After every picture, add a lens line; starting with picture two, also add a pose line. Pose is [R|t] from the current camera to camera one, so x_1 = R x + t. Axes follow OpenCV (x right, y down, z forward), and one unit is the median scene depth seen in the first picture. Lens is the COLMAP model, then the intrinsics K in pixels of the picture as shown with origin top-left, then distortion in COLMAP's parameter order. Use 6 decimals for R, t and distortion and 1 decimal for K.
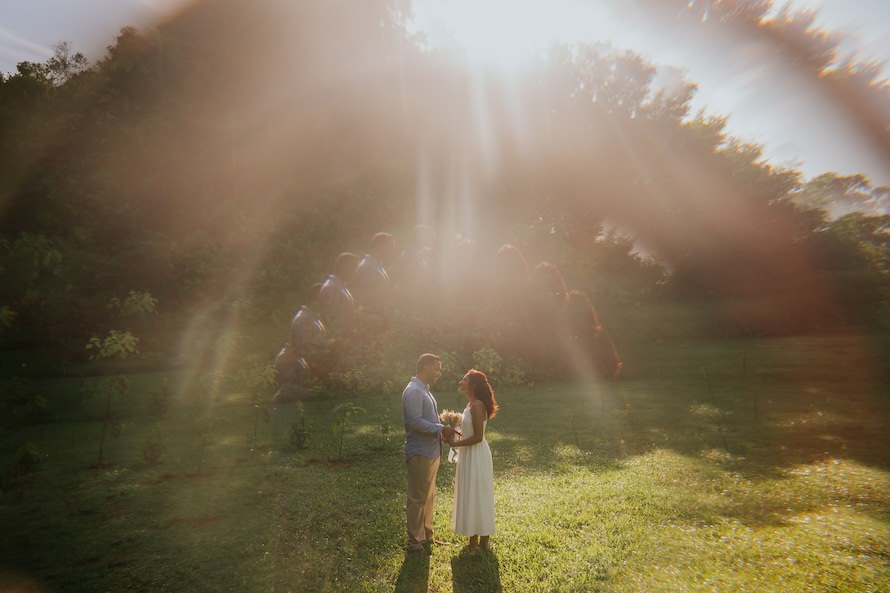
lens RADIAL K [[1241.0, 0, 445.0], [0, 1241.0, 296.5], [0, 0, 1]] dist [-0.134797, 0.918077]
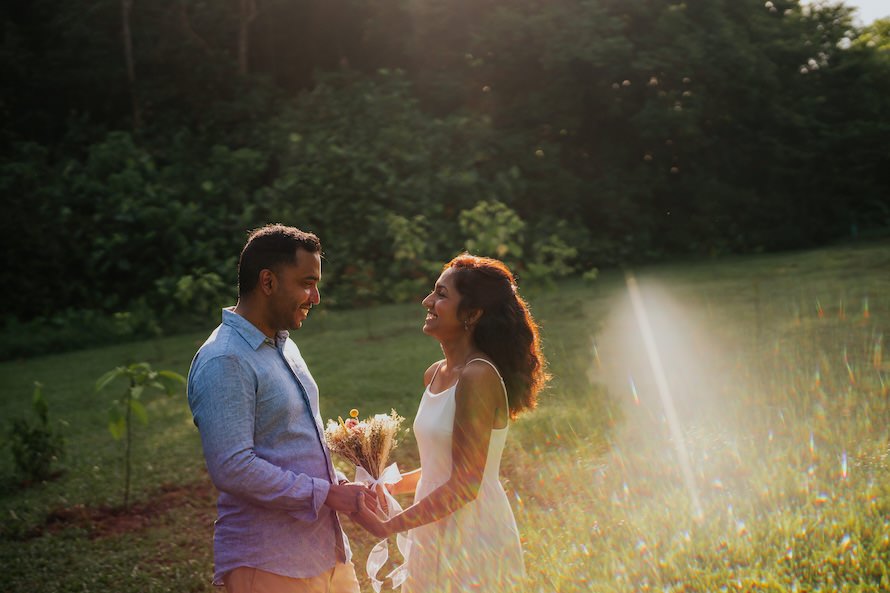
lens RADIAL K [[1241.0, 0, 445.0], [0, 1241.0, 296.5], [0, 0, 1]] dist [-0.134797, 0.918077]
pose [[0.997287, -0.070346, -0.021695, 0.024694], [0.072299, 0.991439, 0.108729, 0.024985], [0.013861, -0.110003, 0.993835, 0.540947]]
